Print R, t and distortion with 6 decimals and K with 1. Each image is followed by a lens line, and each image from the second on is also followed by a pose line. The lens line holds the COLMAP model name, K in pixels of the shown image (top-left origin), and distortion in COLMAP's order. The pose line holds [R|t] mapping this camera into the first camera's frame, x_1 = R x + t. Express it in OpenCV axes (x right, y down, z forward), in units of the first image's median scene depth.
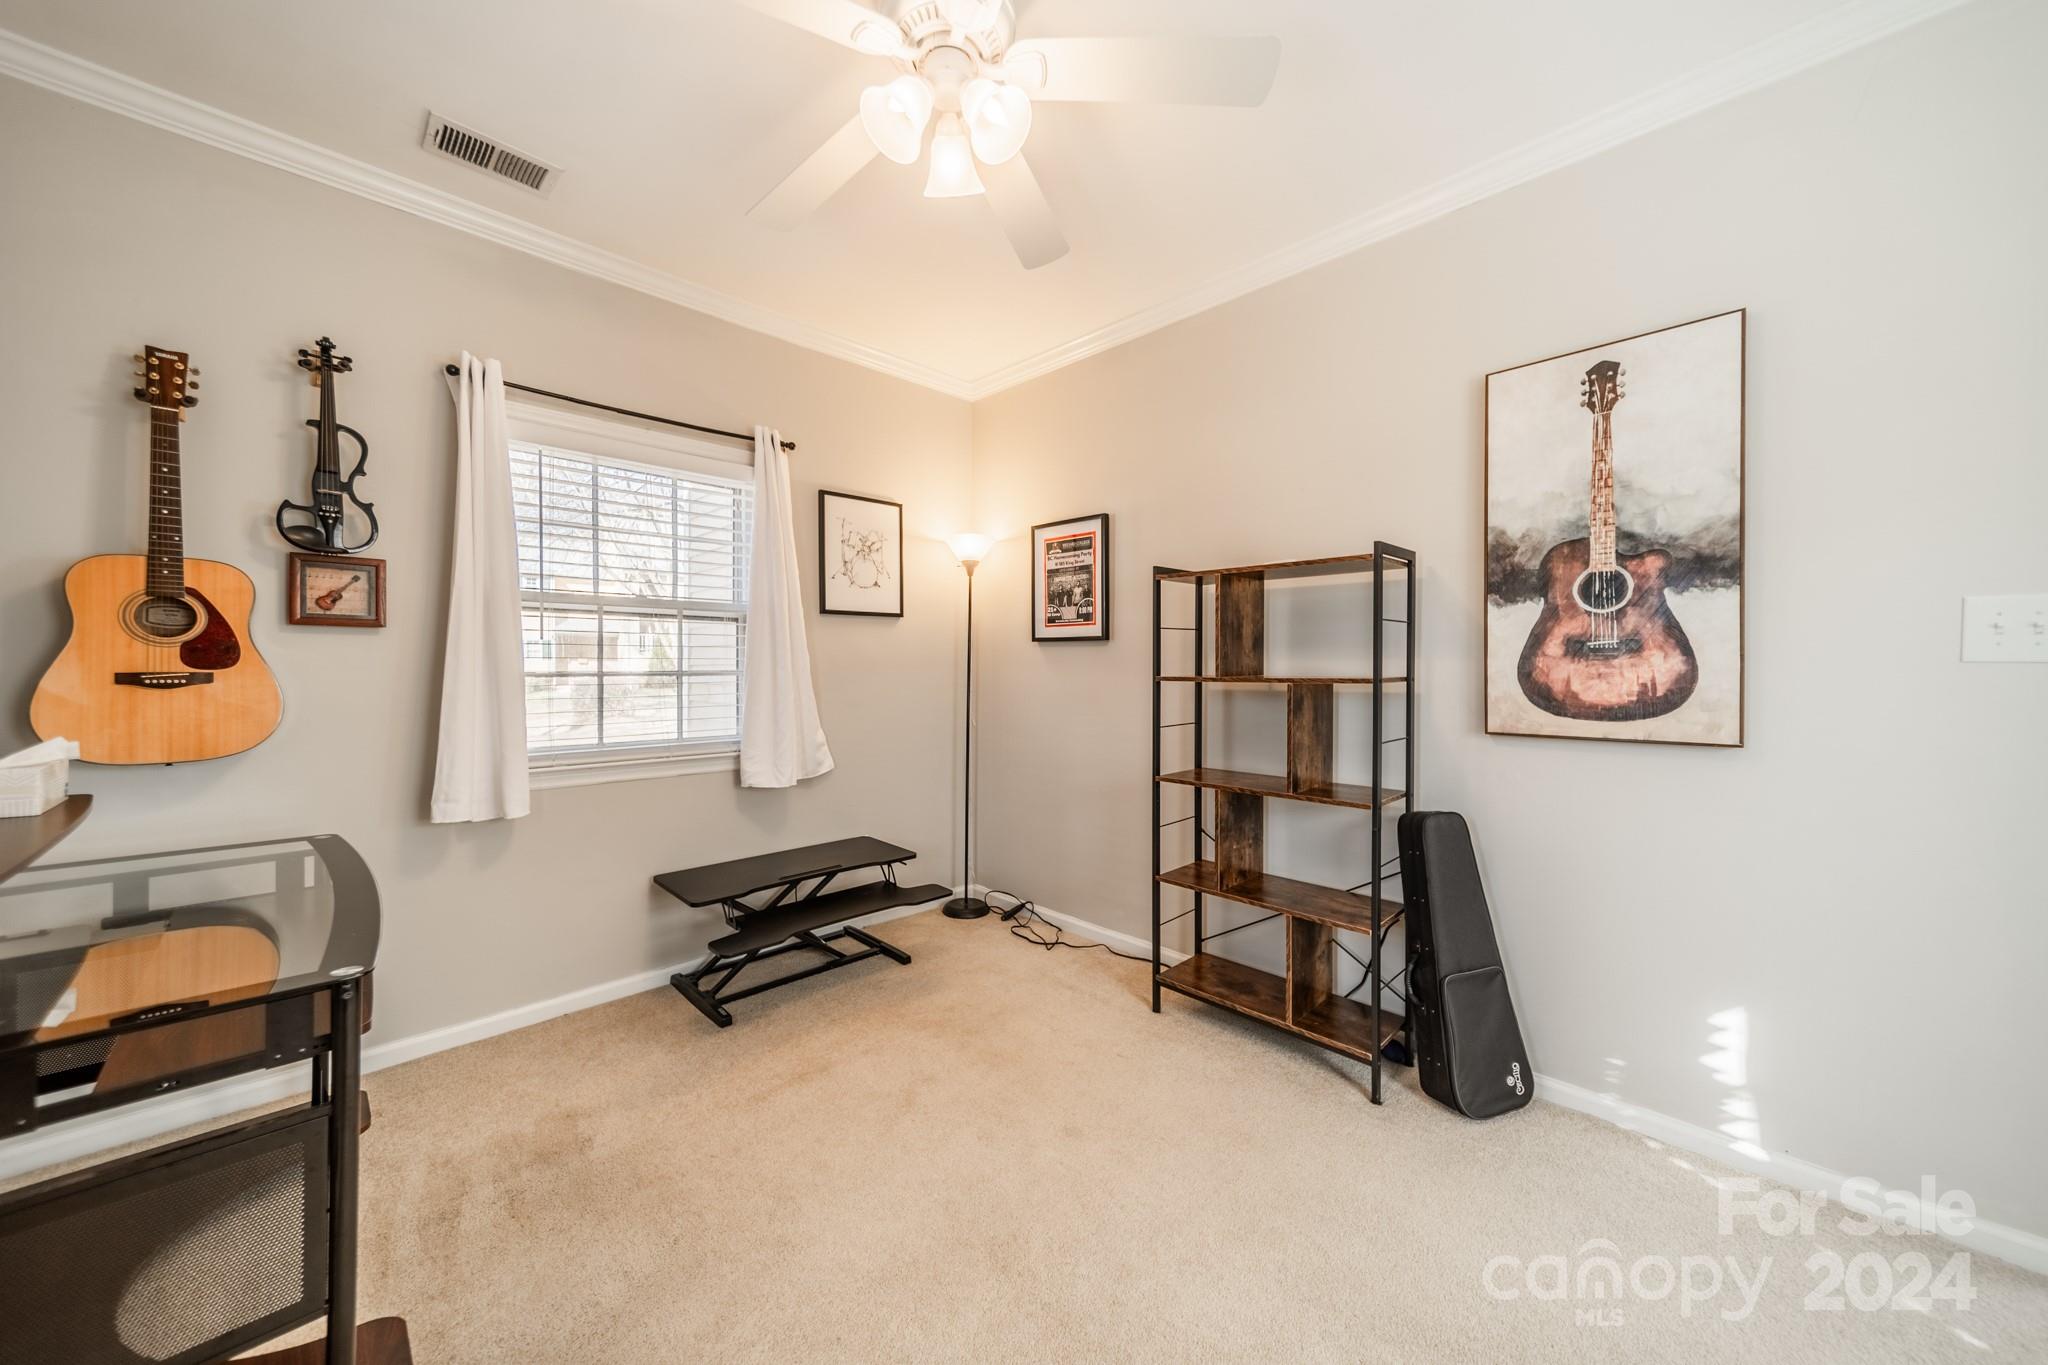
lens RADIAL K [[723.3, 0, 1031.8], [0, 723.3, 668.4], [0, 0, 1]] dist [0.001014, 0.000246]
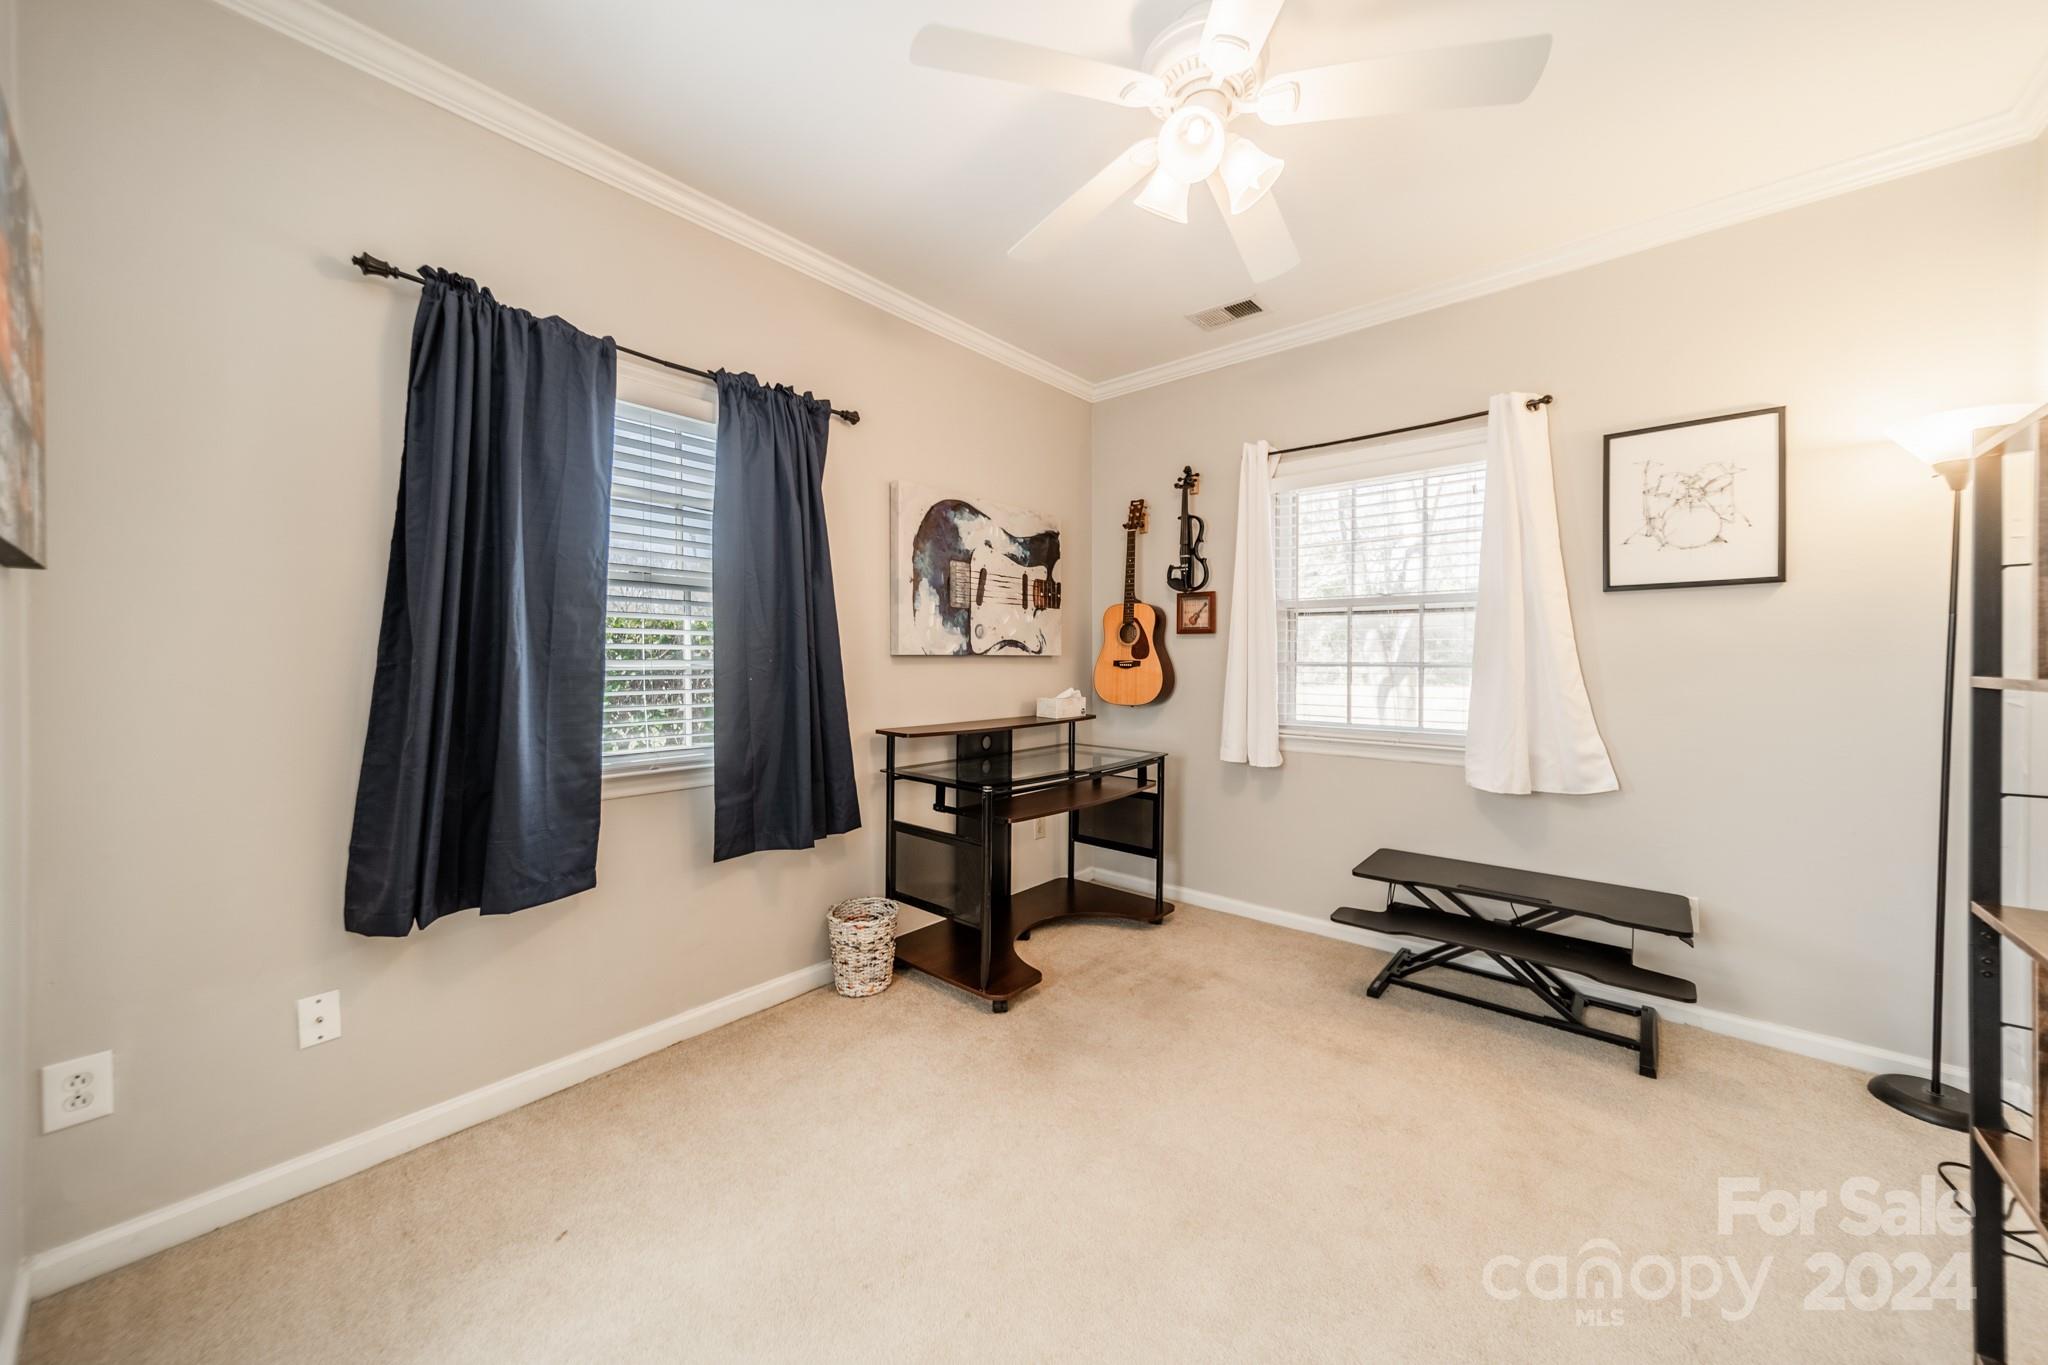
lens RADIAL K [[723.3, 0, 1024.9], [0, 723.3, 660.9], [0, 0, 1]] dist [0.001014, 0.000246]
pose [[0.079632, -0.000641, -0.996824, 0.555079], [-0.008179, 0.999966, -0.001296, 0.007830], [0.996791, 0.008256, 0.079625, 0.379314]]
